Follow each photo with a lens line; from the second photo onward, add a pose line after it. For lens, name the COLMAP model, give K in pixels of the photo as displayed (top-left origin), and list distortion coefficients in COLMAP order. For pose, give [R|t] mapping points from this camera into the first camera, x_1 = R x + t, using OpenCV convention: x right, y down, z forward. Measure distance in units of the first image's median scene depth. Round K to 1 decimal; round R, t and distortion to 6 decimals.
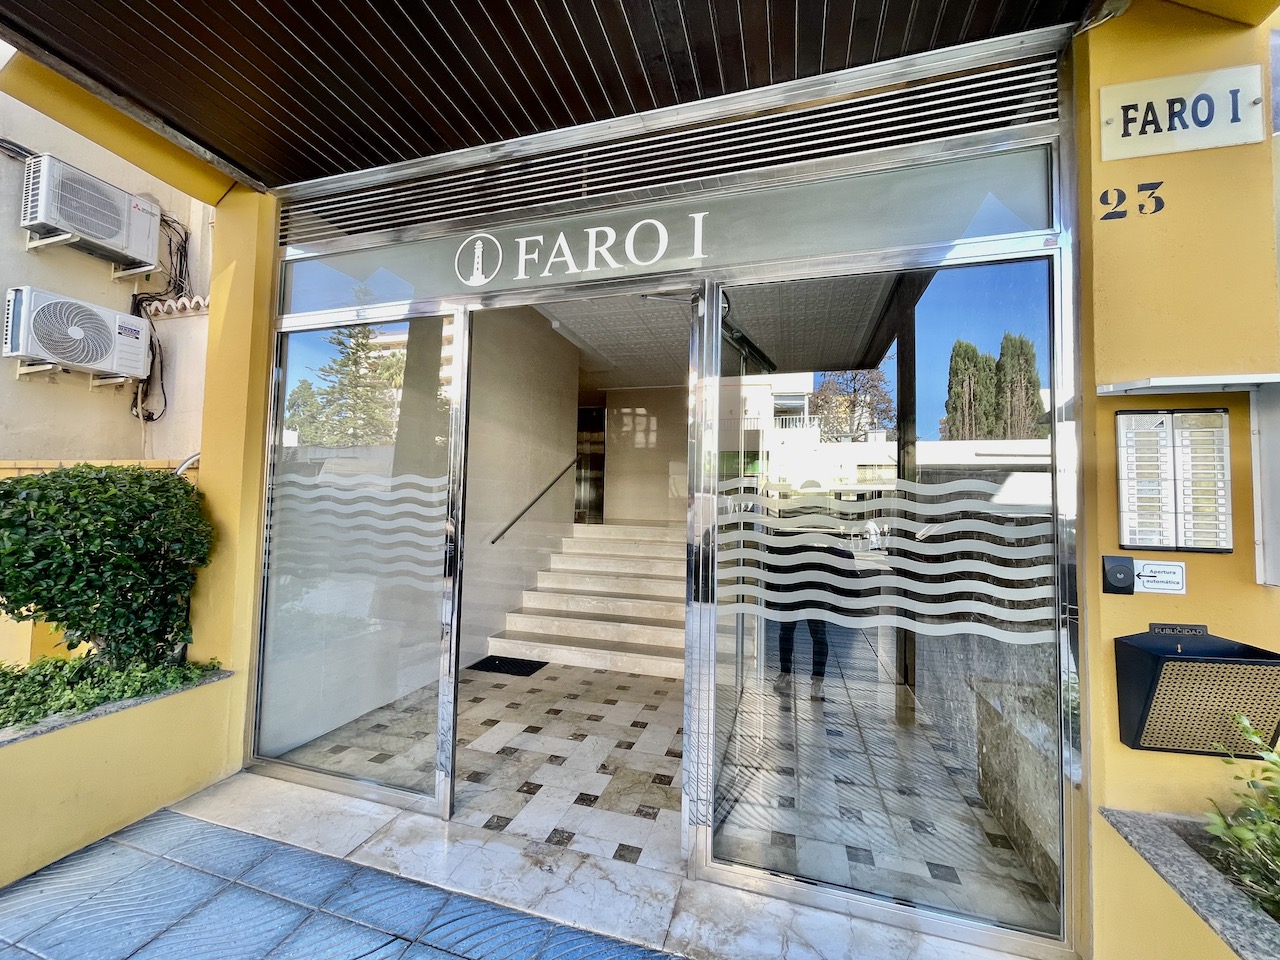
lens RADIAL K [[513.2, 0, 638.6], [0, 513.2, 479.9], [0, 0, 1]] dist [0.002228, -0.000756]
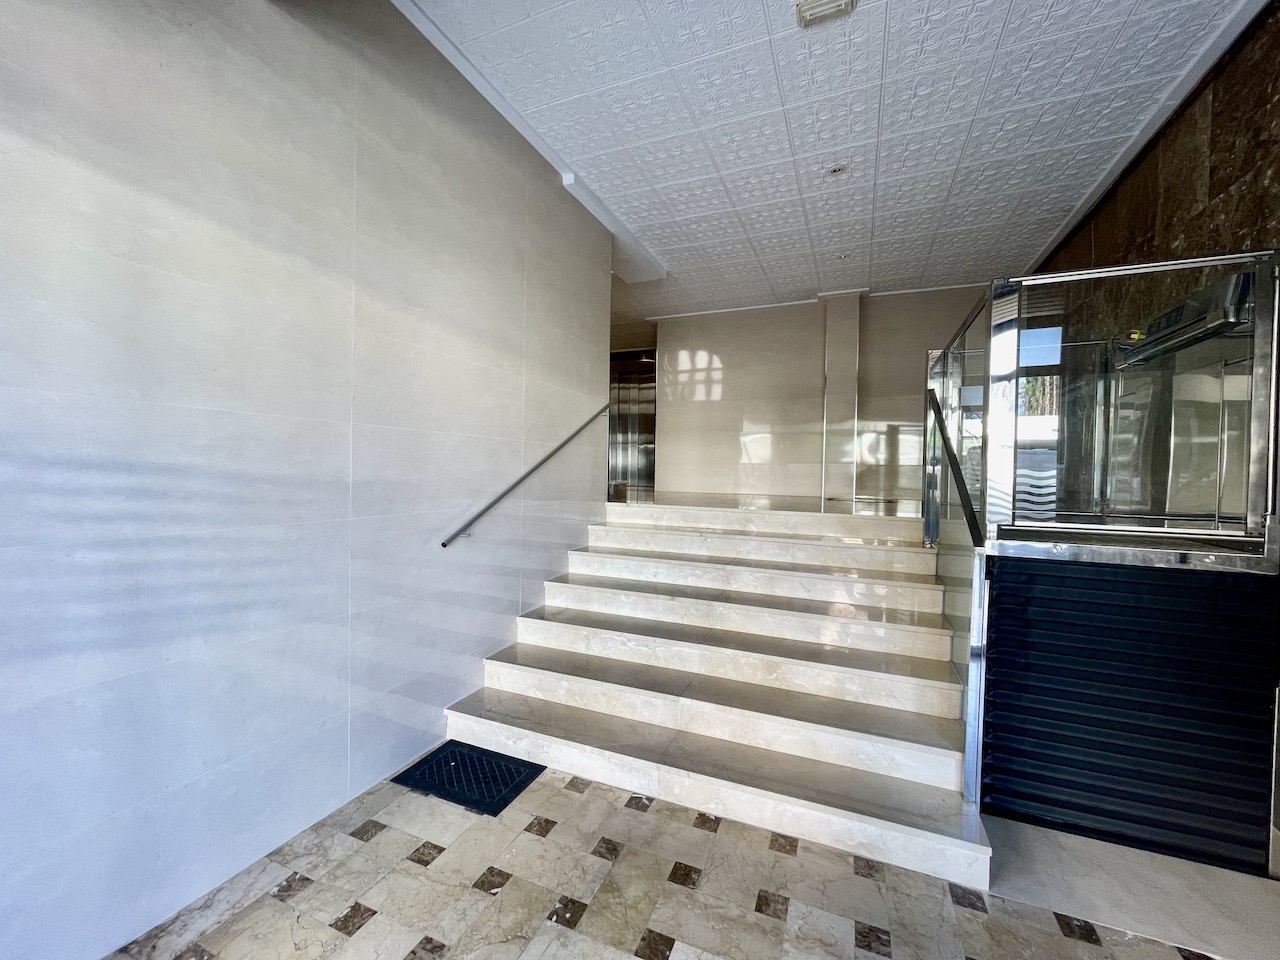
lens RADIAL K [[513.2, 0, 640.5], [0, 513.2, 480.7], [0, 0, 1]] dist [0.002228, -0.000756]
pose [[0.994069, -0.006049, -0.108581, -0.012043], [0.013304, 0.997717, 0.066214, 0.015403], [0.107933, -0.067266, 0.991880, 0.381094]]
